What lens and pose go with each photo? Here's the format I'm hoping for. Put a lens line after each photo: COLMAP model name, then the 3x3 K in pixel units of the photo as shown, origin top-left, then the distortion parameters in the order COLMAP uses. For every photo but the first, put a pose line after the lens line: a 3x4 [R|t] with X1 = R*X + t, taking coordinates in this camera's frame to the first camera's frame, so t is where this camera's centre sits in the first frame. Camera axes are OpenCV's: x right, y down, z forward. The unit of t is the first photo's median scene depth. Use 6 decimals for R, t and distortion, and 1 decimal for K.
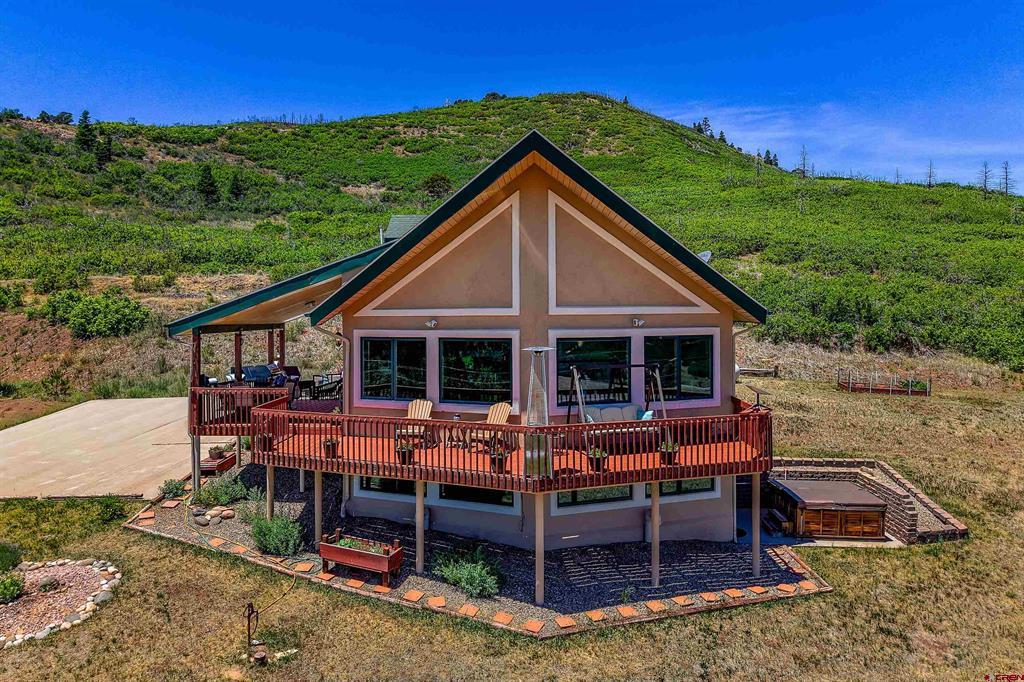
lens RADIAL K [[692.5, 0, 508.0], [0, 692.5, 302.4], [0, 0, 1]] dist [0.030200, -0.036966]
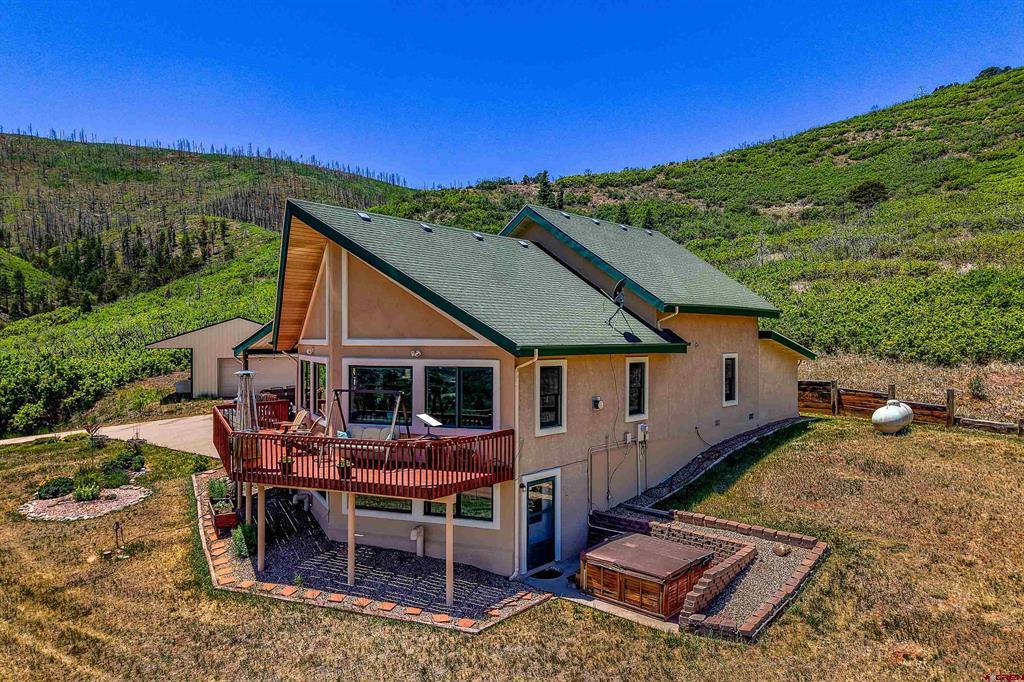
lens RADIAL K [[688.5, 0, 507.9], [0, 688.5, 331.2], [0, 0, 1]] dist [0.032393, -0.039844]
pose [[0.767503, 0.002417, -0.641041, 0.927354], [0.002013, 0.999979, 0.006180, -0.011810], [0.641042, -0.006033, 0.767482, 0.241197]]
